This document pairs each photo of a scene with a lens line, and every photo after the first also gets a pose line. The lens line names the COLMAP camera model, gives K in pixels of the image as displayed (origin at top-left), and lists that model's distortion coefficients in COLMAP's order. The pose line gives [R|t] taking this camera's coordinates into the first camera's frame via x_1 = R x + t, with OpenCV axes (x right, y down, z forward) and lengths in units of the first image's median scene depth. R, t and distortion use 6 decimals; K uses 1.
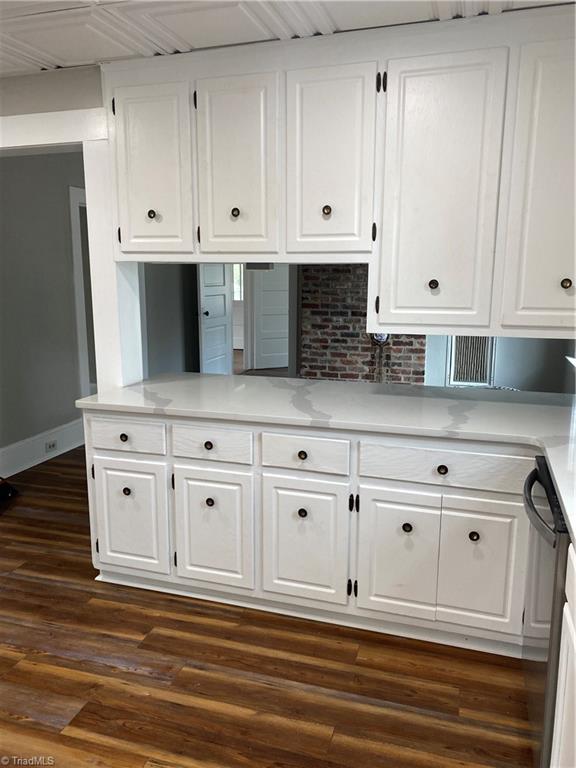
lens RADIAL K [[592.2, 0, 283.9], [0, 592.2, 376.7], [0, 0, 1]] dist [0.046500, -0.045124]
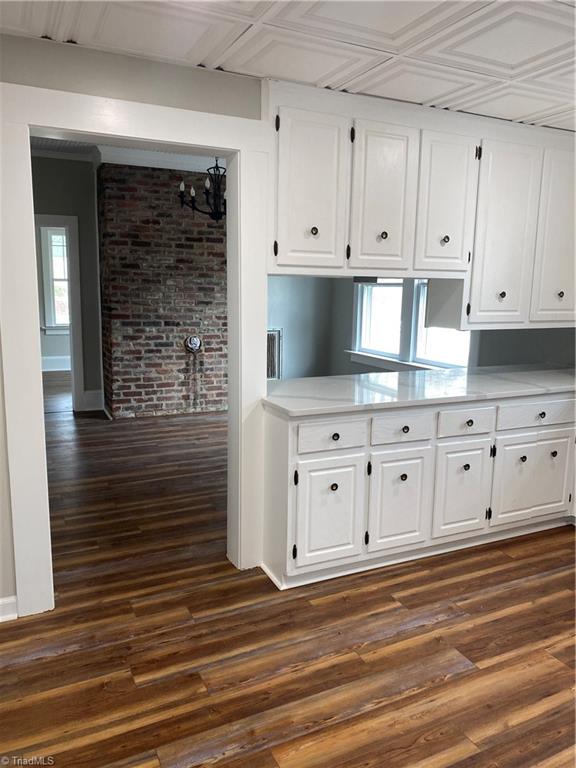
lens RADIAL K [[597.7, 0, 293.5], [0, 597.7, 378.1], [0, 0, 1]] dist [0.034255, -0.009179]
pose [[0.716374, -0.095231, 0.691187, -0.875967], [0.106491, 0.993958, 0.026575, -0.033753], [-0.689542, 0.054568, 0.722187, 0.219127]]
